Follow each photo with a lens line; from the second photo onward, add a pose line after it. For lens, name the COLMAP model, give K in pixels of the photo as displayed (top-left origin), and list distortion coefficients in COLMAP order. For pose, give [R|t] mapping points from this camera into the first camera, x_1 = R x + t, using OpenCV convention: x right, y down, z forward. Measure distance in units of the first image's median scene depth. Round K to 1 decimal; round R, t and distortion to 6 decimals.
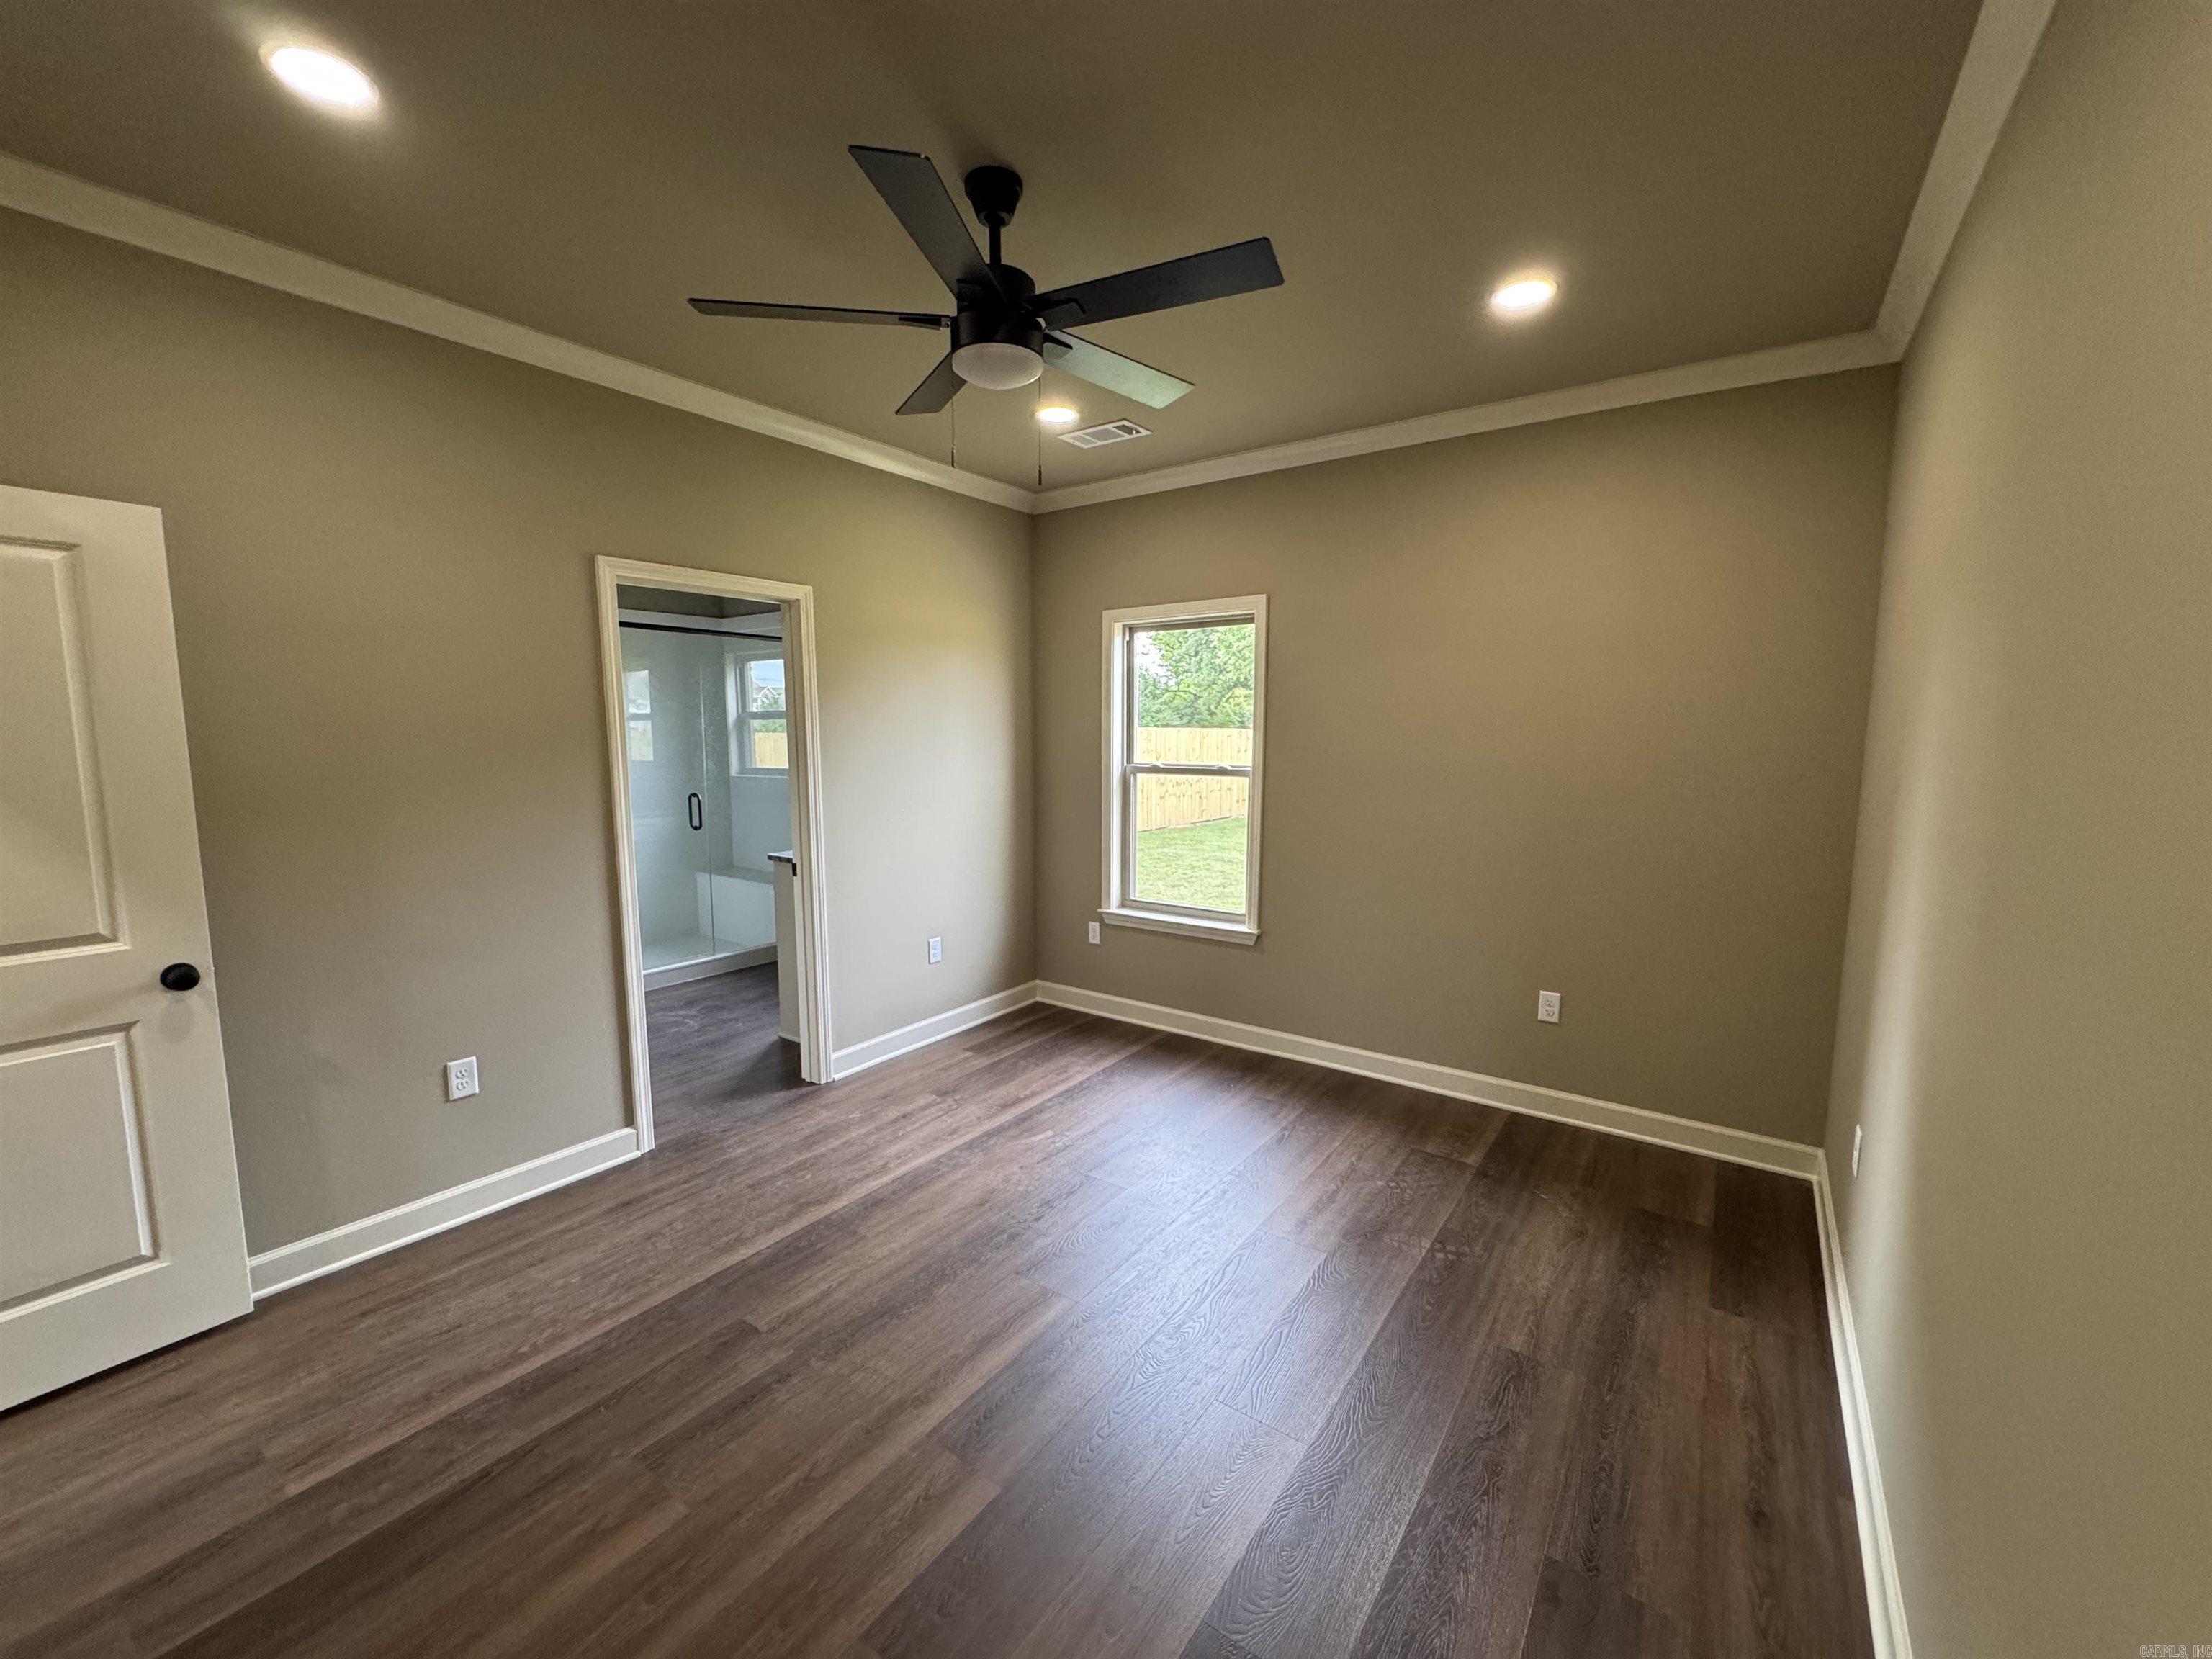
lens RADIAL K [[884.6, 0, 1105.1], [0, 884.6, 834.4], [0, 0, 1]] dist [-0.003210, 0.000363]
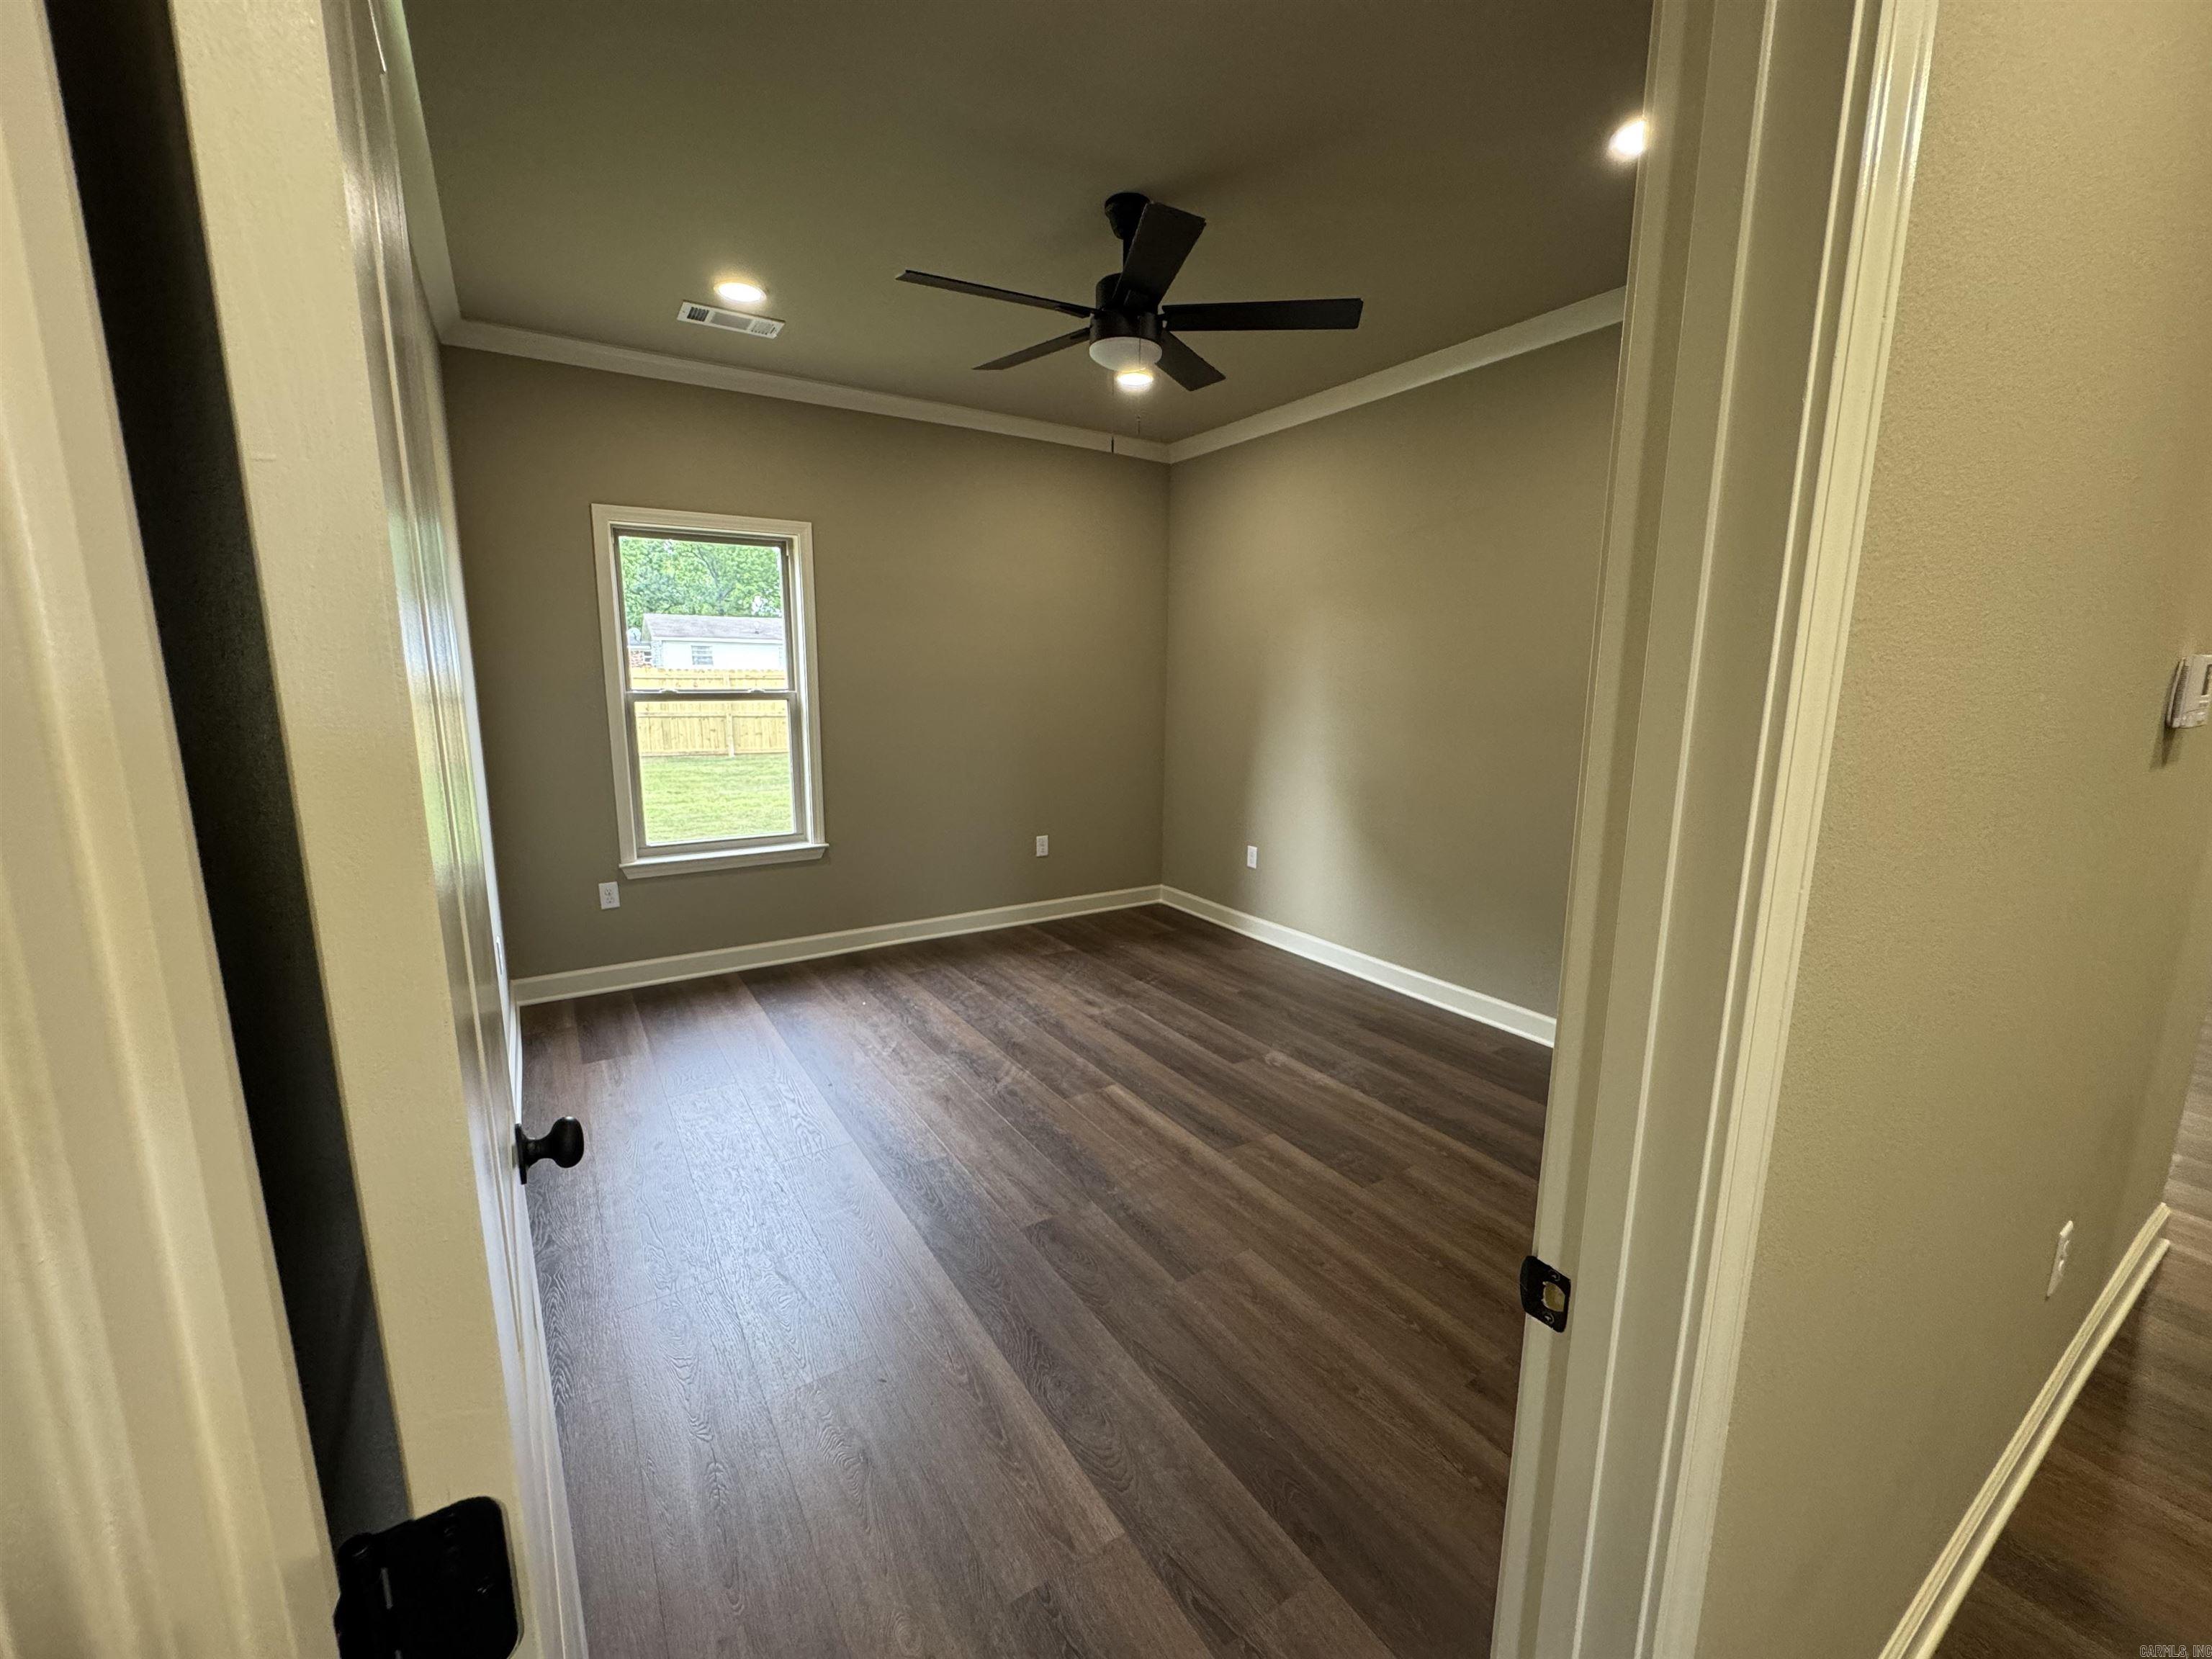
lens RADIAL K [[884.6, 0, 1105.1], [0, 884.6, 834.4], [0, 0, 1]] dist [-0.003210, 0.000363]
pose [[0.368513, -0.165201, 0.914826, -0.815479], [0.100656, 0.985388, 0.137397, -0.018213], [-0.924157, 0.041450, 0.379757, 0.336635]]
